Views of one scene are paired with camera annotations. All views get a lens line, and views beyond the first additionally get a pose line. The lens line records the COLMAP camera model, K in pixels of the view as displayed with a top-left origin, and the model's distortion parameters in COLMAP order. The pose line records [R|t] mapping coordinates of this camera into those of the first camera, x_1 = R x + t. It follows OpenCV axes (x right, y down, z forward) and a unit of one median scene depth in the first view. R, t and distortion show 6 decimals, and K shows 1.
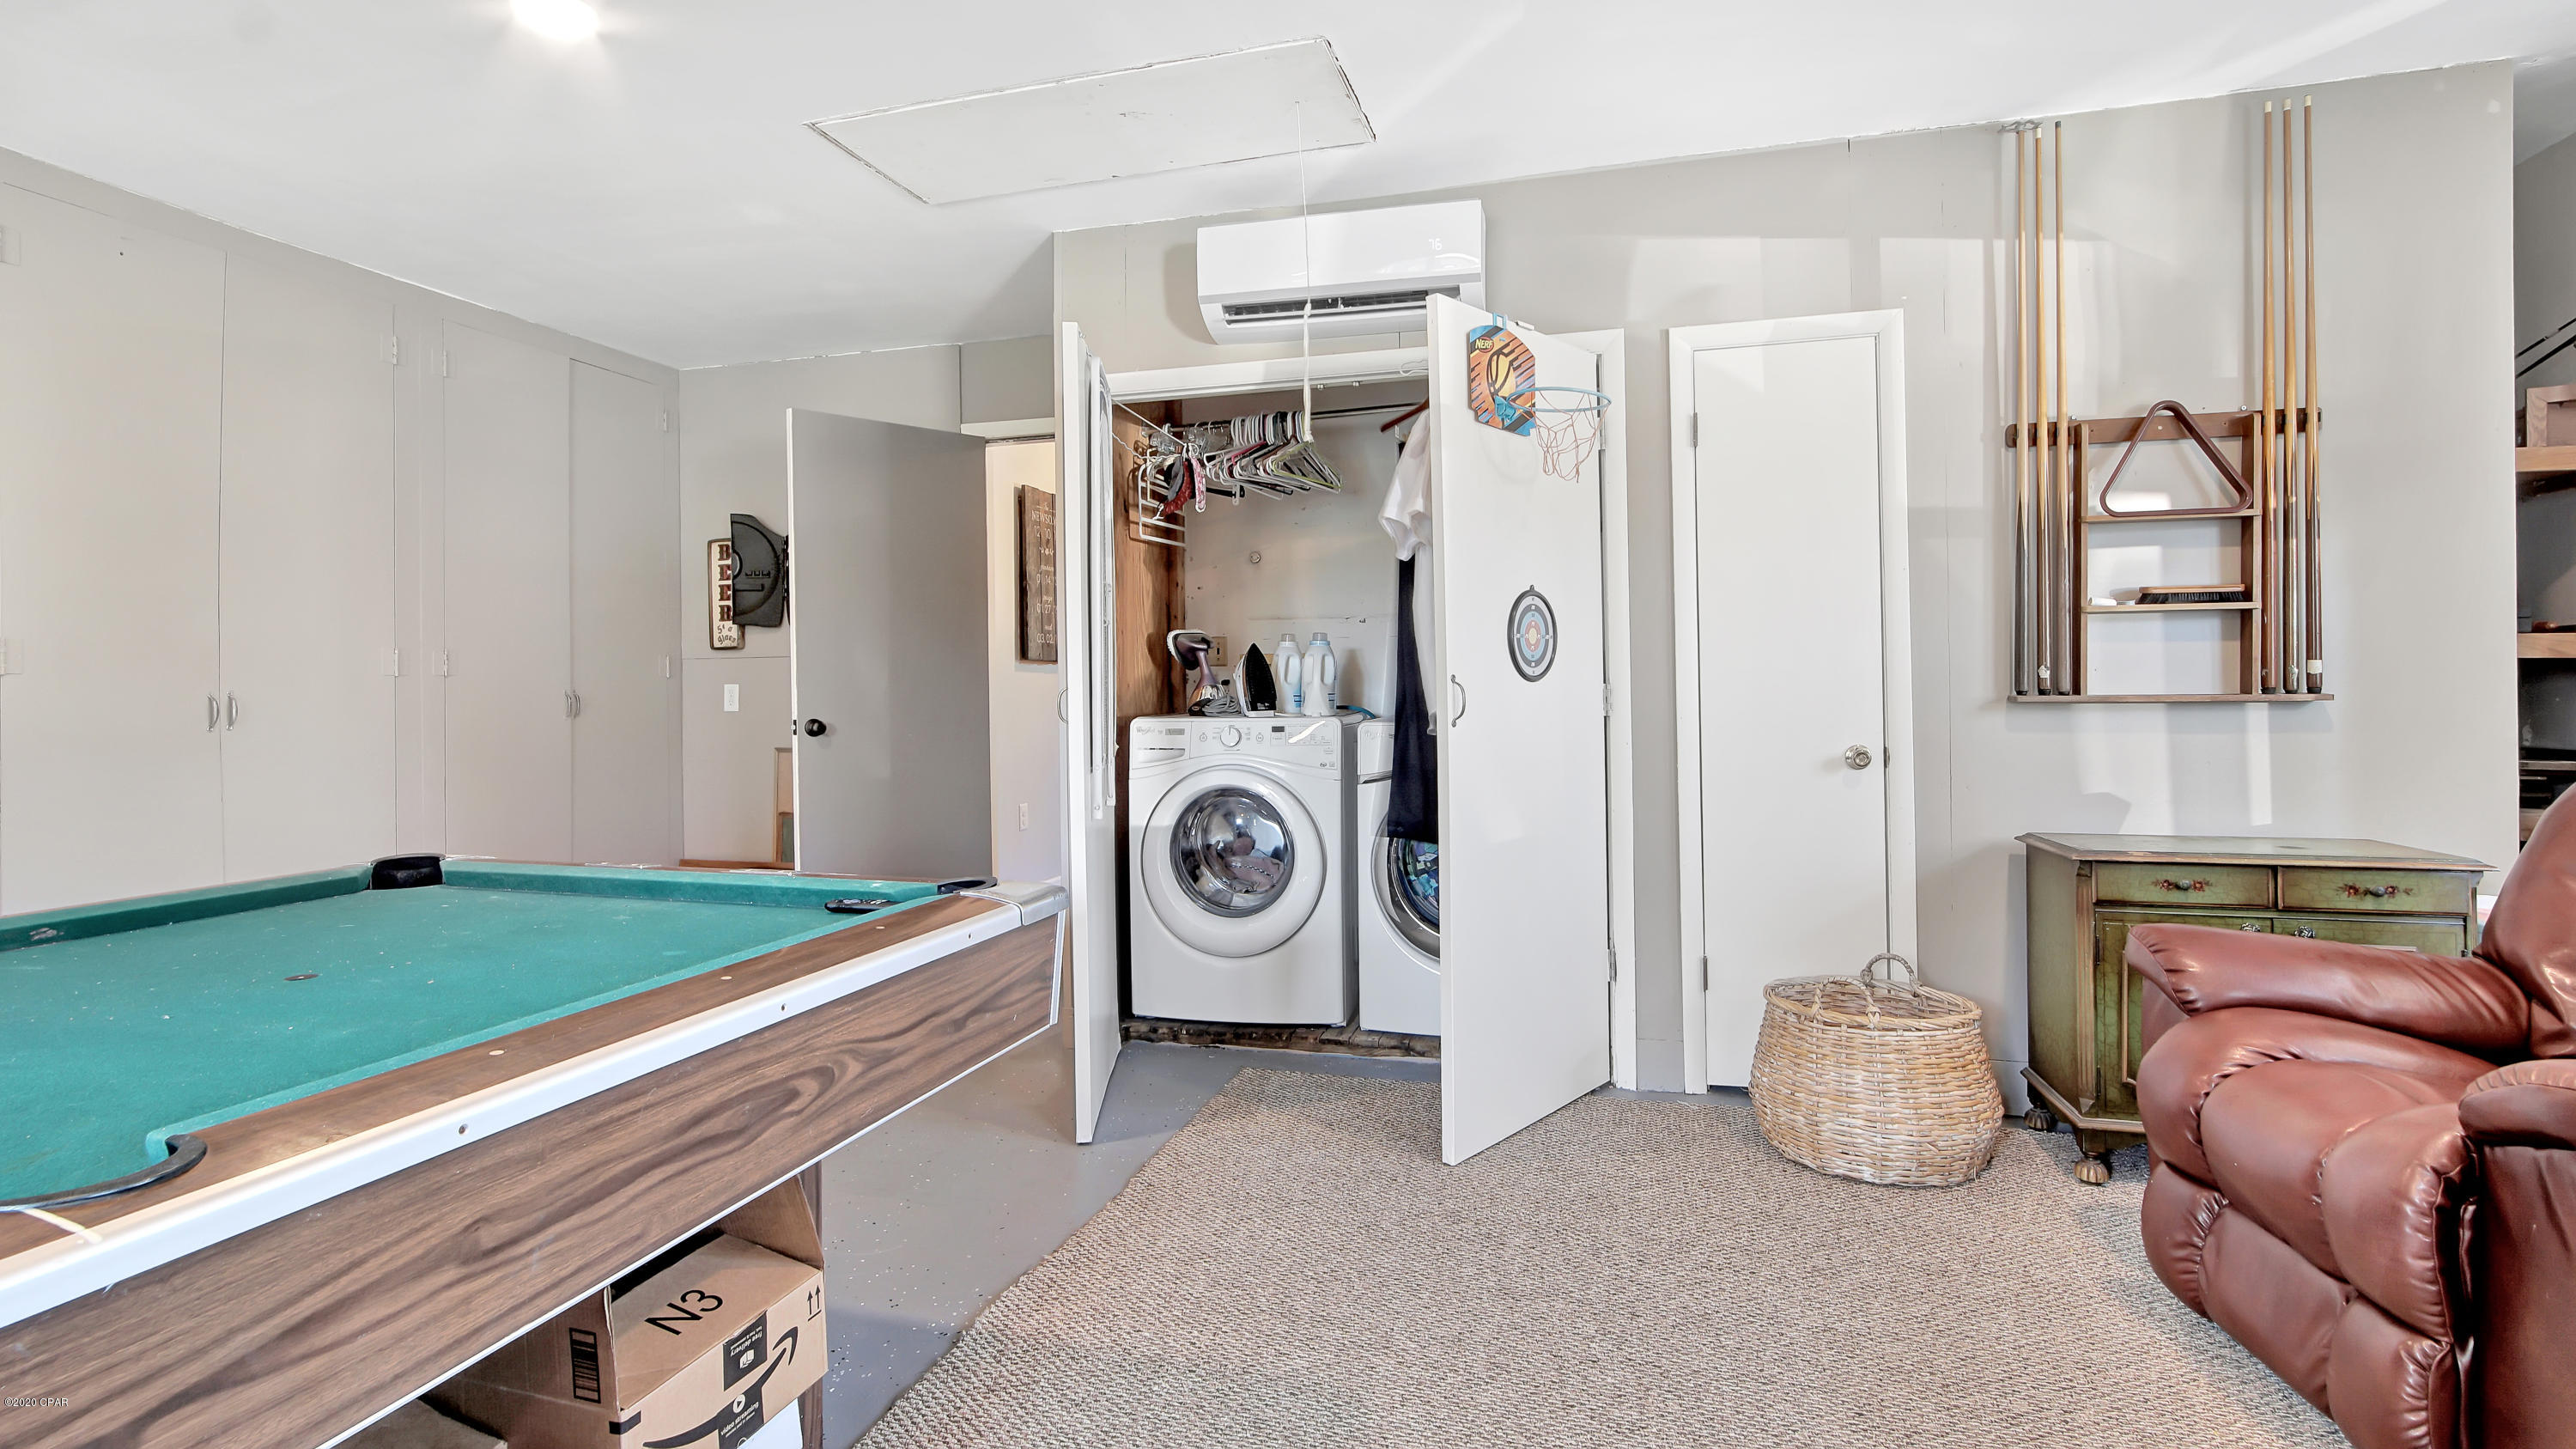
lens RADIAL K [[1177.8, 0, 1314.1], [0, 1177.8, 612.7], [0, 0, 1]] dist [0.000732, 0.000401]
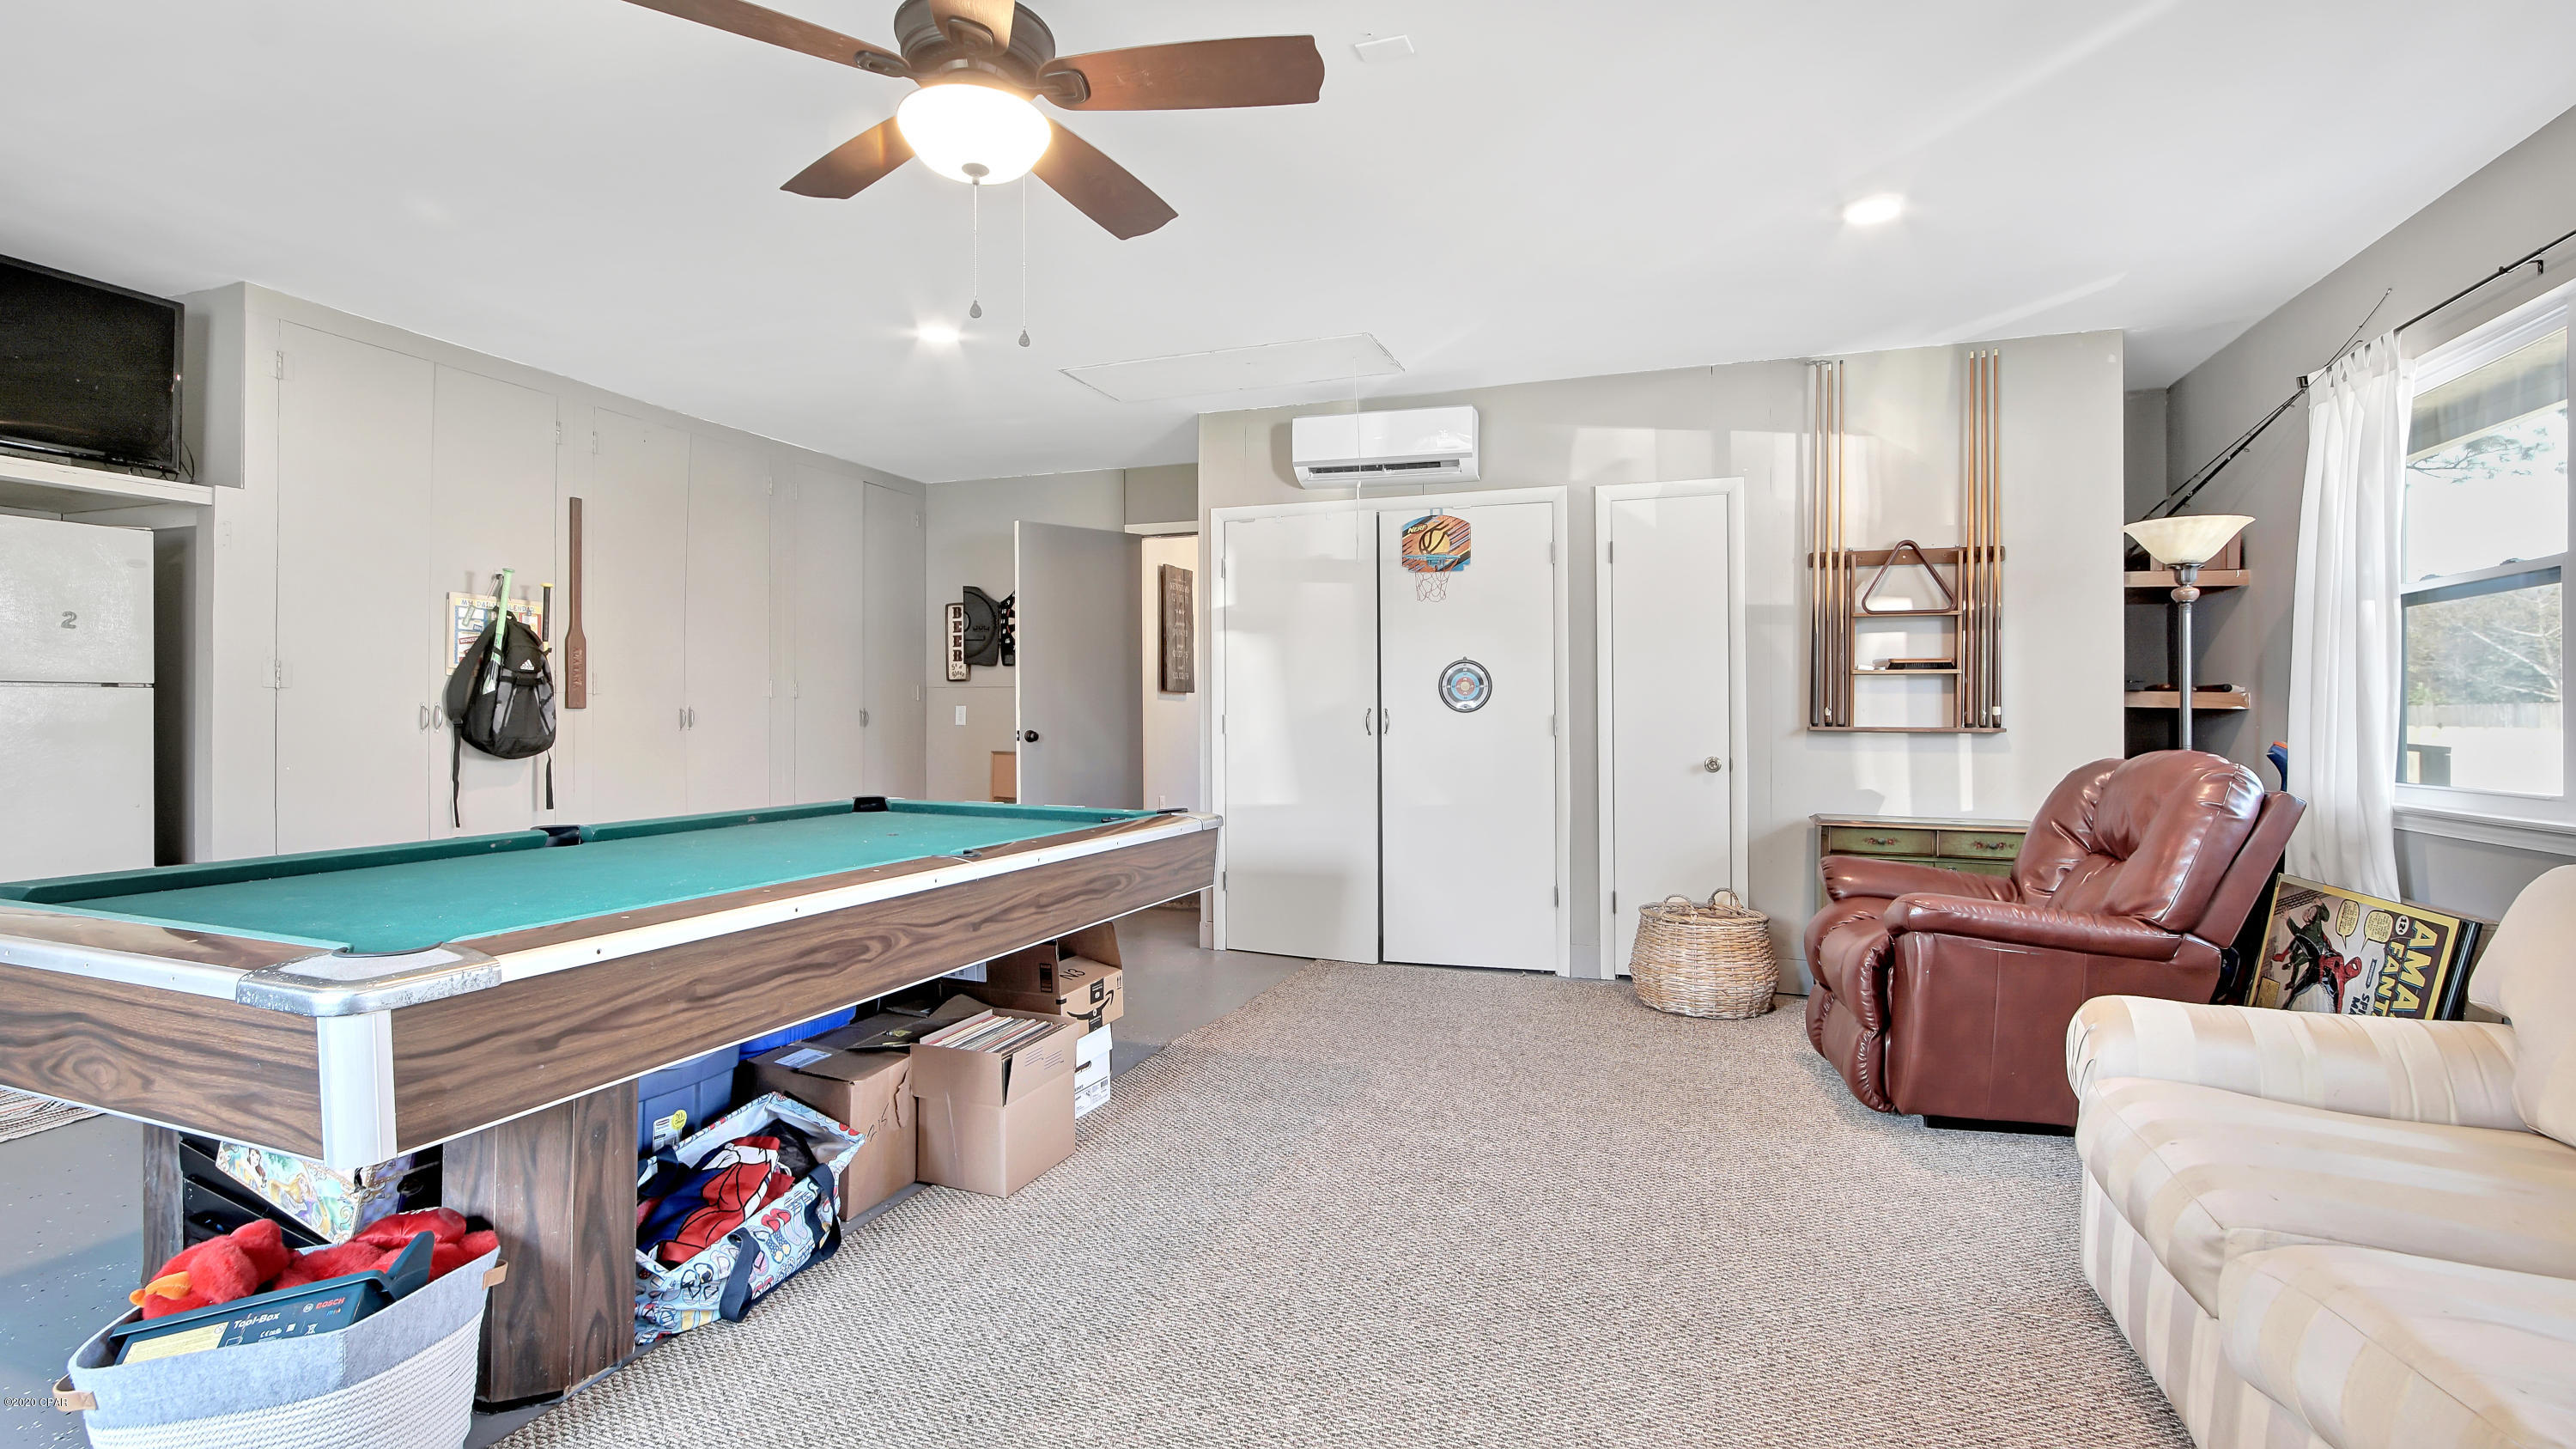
lens RADIAL K [[1177.8, 0, 1285.3], [0, 1177.8, 716.5], [0, 0, 1]] dist [0.000732, 0.000401]
pose [[0.994818, 0.016003, -0.100399, 0.059311], [-0.009473, 0.997828, 0.065186, -0.038834], [0.101225, -0.063897, 0.992810, -0.633122]]
